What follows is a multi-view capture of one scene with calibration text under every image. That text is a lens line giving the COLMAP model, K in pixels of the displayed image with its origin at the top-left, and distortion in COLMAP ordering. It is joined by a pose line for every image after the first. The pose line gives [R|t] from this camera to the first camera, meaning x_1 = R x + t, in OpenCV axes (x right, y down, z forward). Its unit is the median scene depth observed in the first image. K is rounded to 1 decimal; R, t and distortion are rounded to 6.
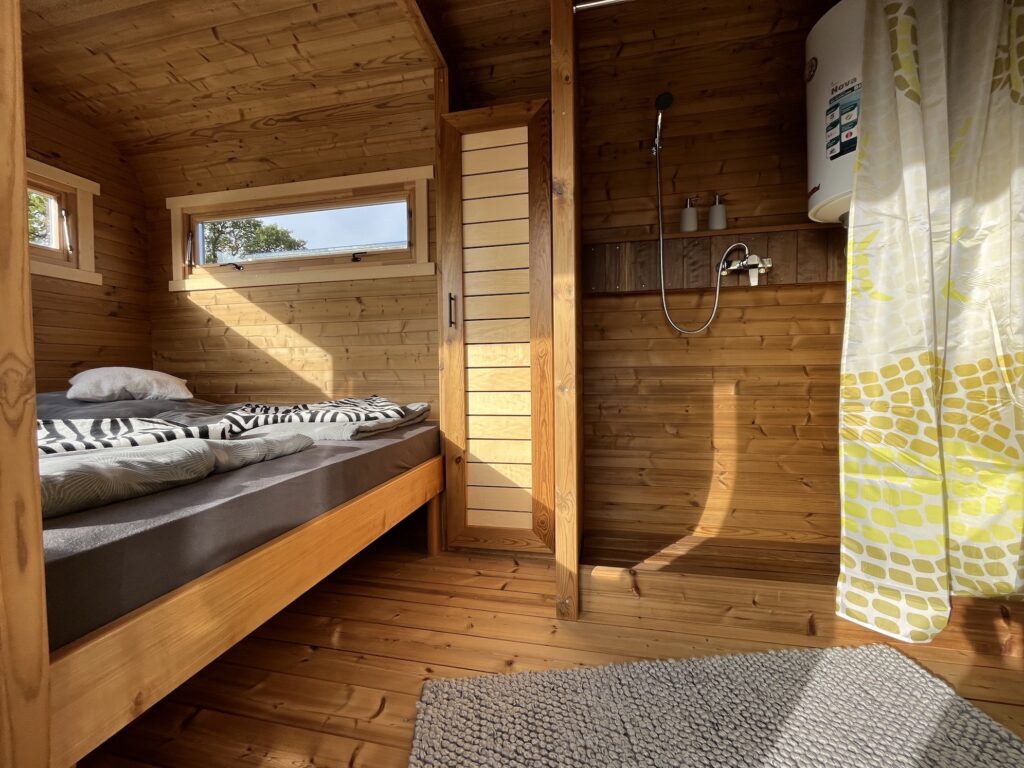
lens RADIAL K [[416.0, 0, 511.3], [0, 416.0, 380.6], [0, 0, 1]] dist [-0.001416, -0.000600]
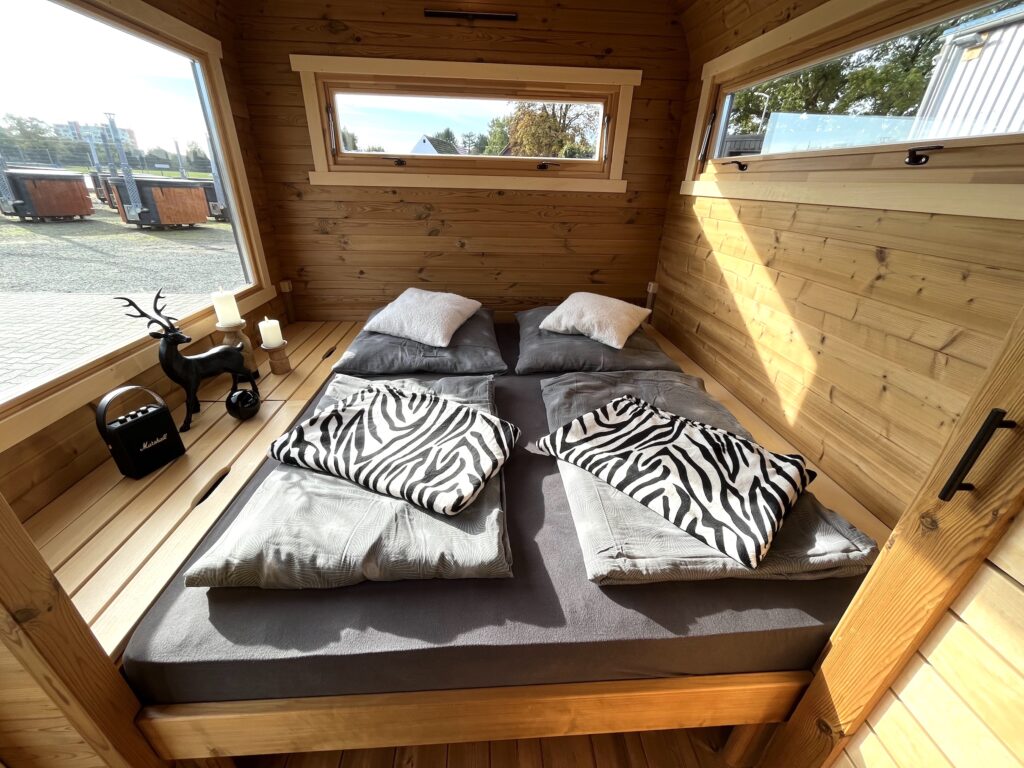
lens RADIAL K [[416.0, 0, 511.3], [0, 416.0, 380.6], [0, 0, 1]] dist [-0.001416, -0.000600]
pose [[0.271735, 0.439163, -0.856327, 0.003792], [-0.048091, 0.894894, 0.443681, -0.248464], [0.961170, -0.079381, 0.264294, 0.418529]]
